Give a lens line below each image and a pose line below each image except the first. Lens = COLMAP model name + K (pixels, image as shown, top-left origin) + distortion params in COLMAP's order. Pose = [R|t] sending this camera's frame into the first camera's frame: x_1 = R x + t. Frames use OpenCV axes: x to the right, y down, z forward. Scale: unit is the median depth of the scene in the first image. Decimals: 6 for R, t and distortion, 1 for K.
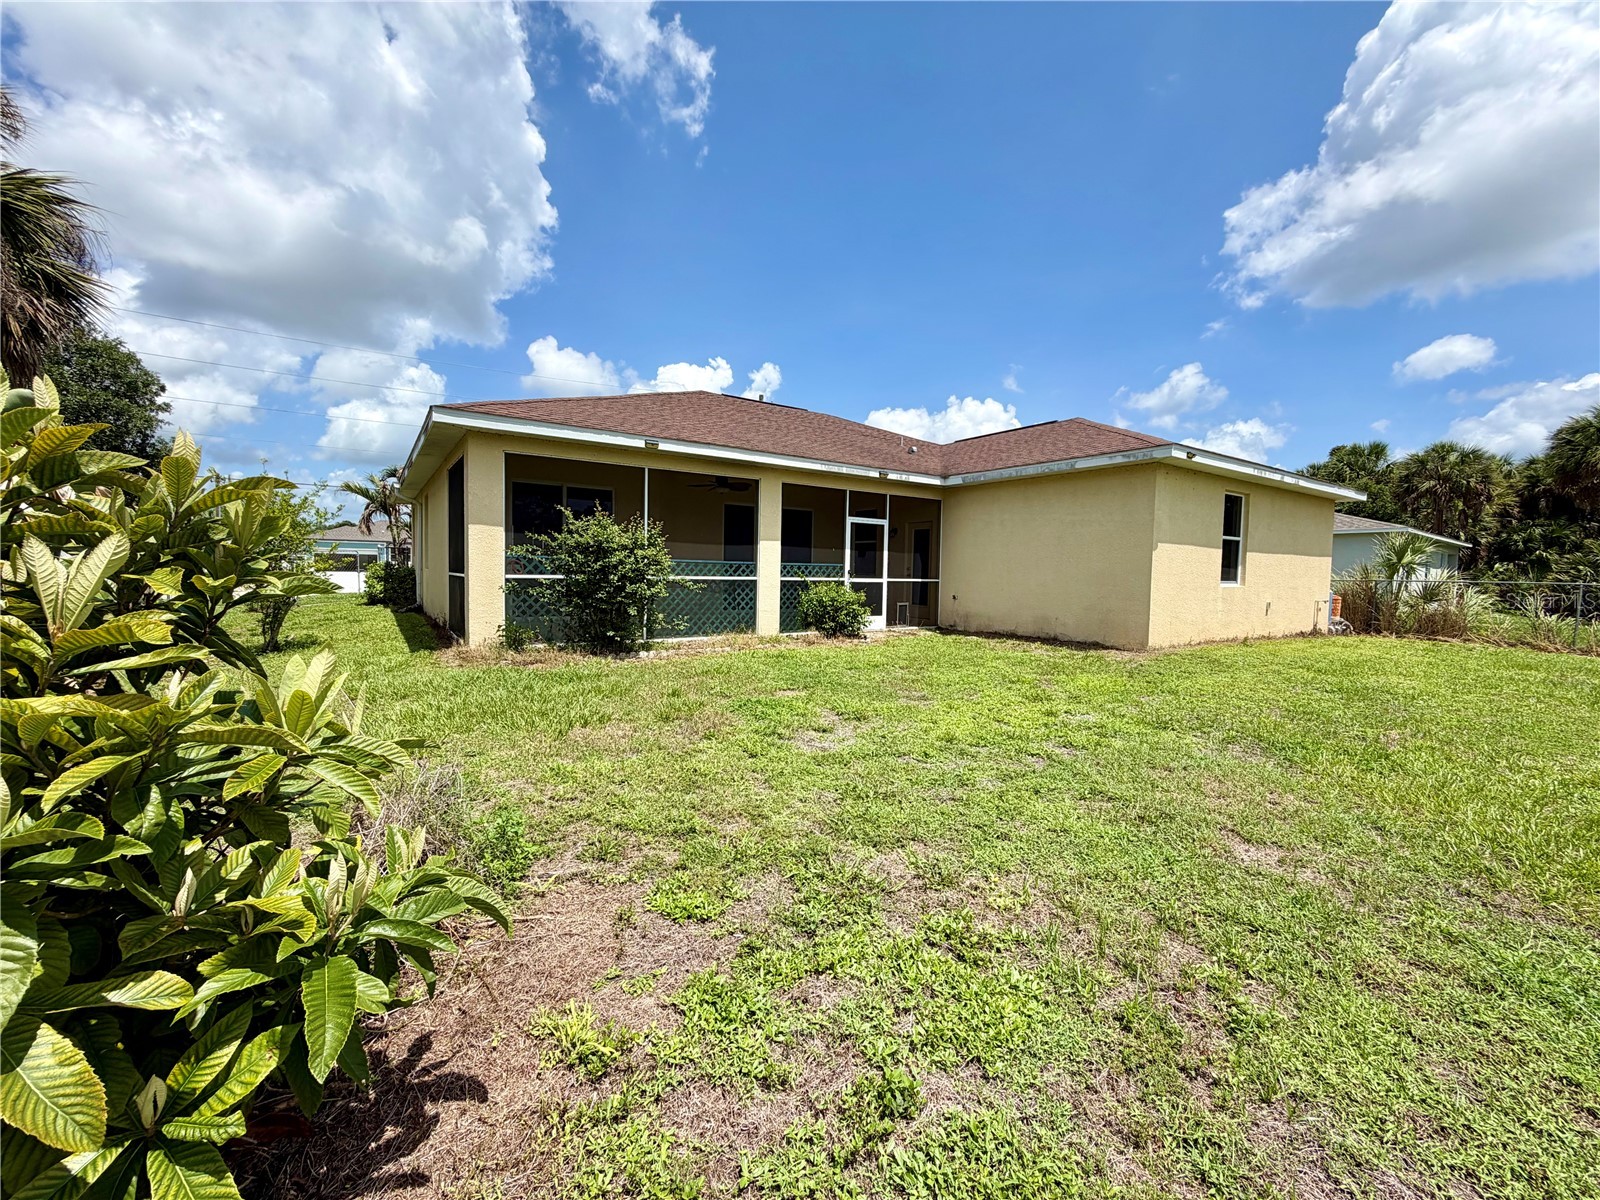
lens RADIAL K [[639.0, 0, 810.2], [0, 639.0, 609.4], [0, 0, 1]] dist [0.011340, 0.000239]
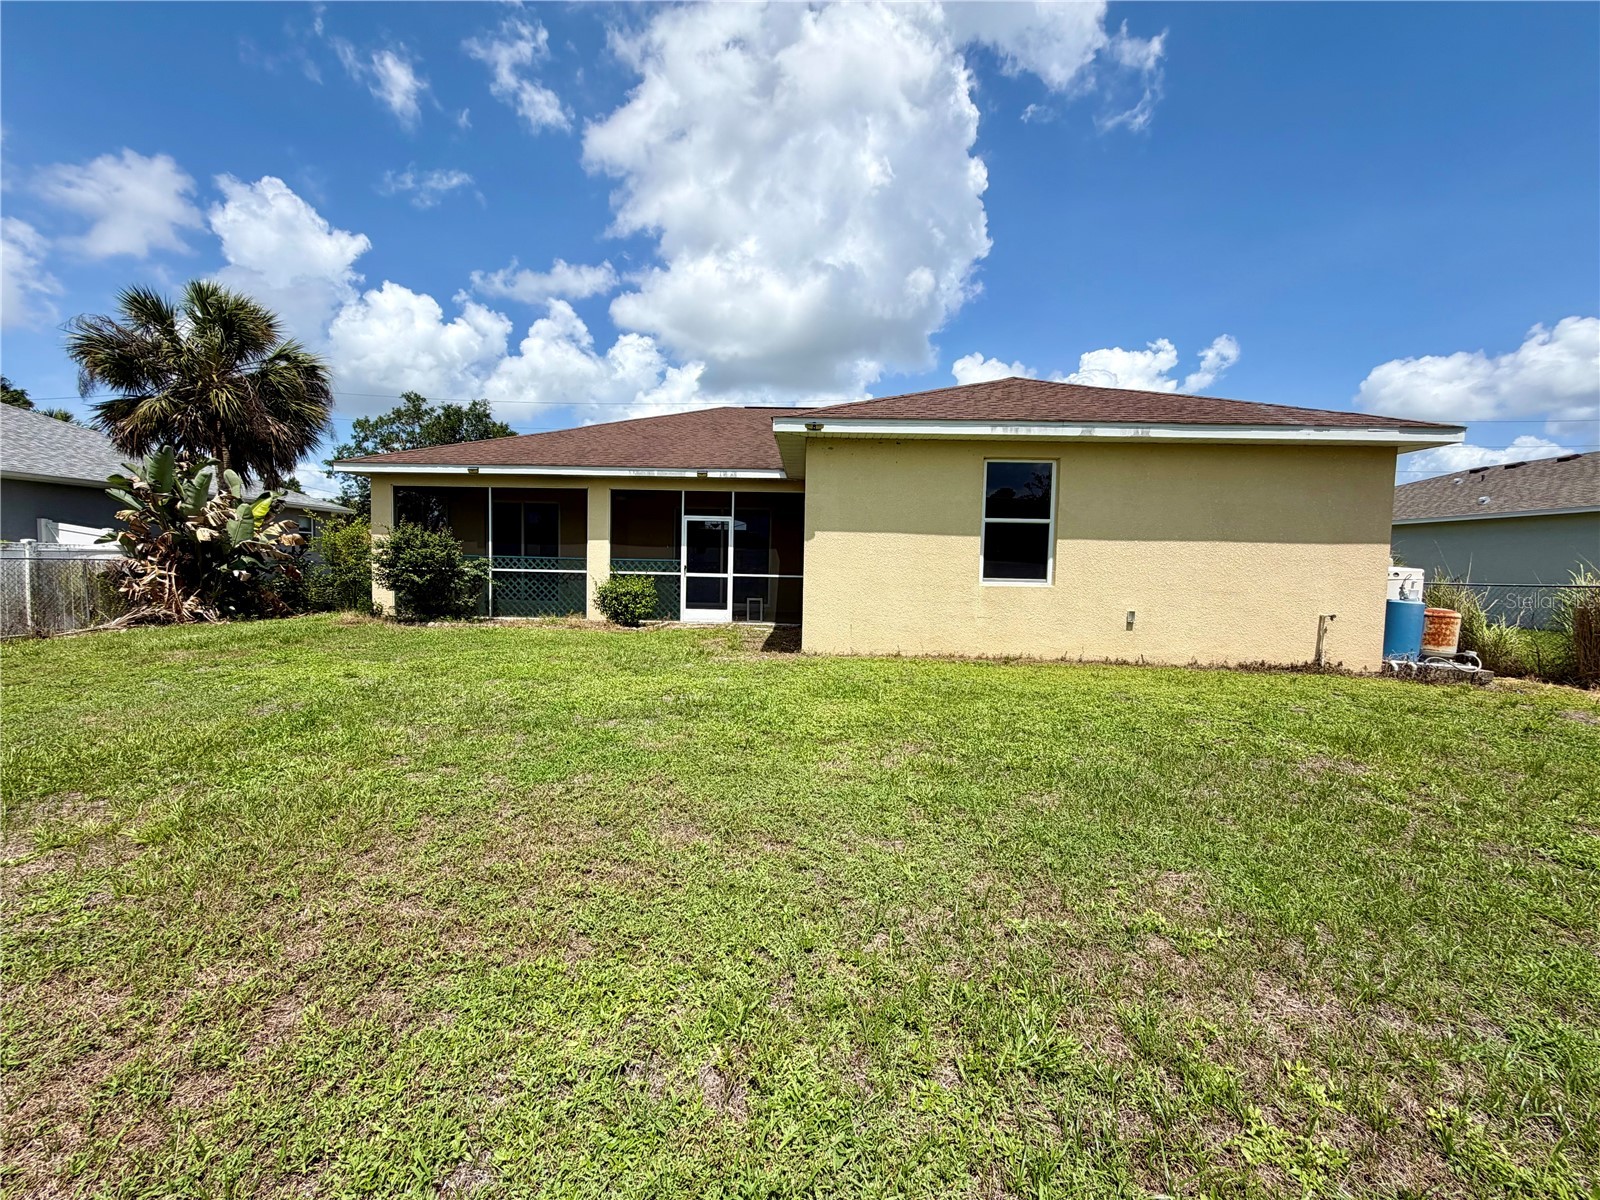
lens RADIAL K [[639.0, 0, 810.5], [0, 639.0, 592.1], [0, 0, 1]] dist [0.011340, 0.000239]
pose [[0.812367, 0.020790, -0.582776, 0.868725], [-0.041637, 0.998882, -0.022405, -0.001632], [0.581659, 0.042466, 0.812324, 0.258616]]
